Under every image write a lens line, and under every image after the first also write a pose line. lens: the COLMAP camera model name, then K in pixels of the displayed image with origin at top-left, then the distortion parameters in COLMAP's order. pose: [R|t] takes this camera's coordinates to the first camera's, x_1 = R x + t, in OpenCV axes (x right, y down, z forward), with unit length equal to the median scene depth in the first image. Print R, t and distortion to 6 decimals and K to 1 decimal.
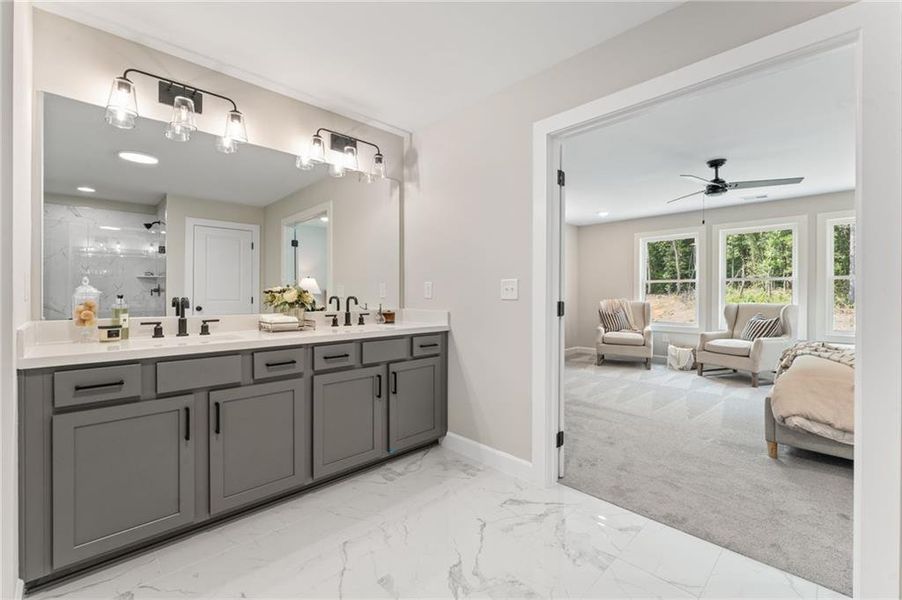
lens RADIAL K [[373.3, 0, 450.2], [0, 373.3, 298.7], [0, 0, 1]] dist [0.001052, -0.000003]
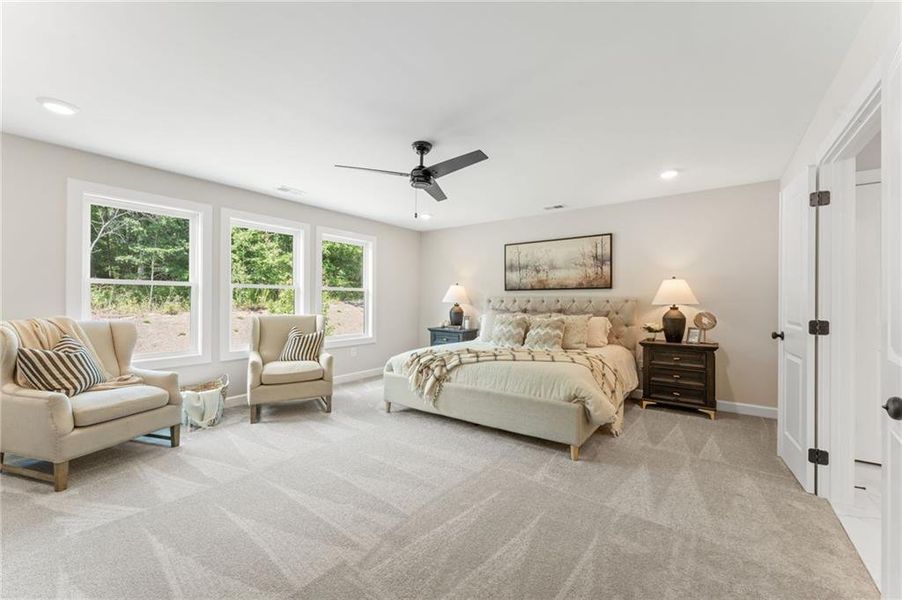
lens RADIAL K [[373.3, 0, 384.9], [0, 373.3, 299.8], [0, 0, 1]] dist [0.001052, -0.000003]
pose [[-0.173051, -0.004372, 0.984903, -0.048466], [0.004751, 0.999975, 0.005273, -0.021656], [-0.984901, 0.005592, -0.173026, 0.736702]]
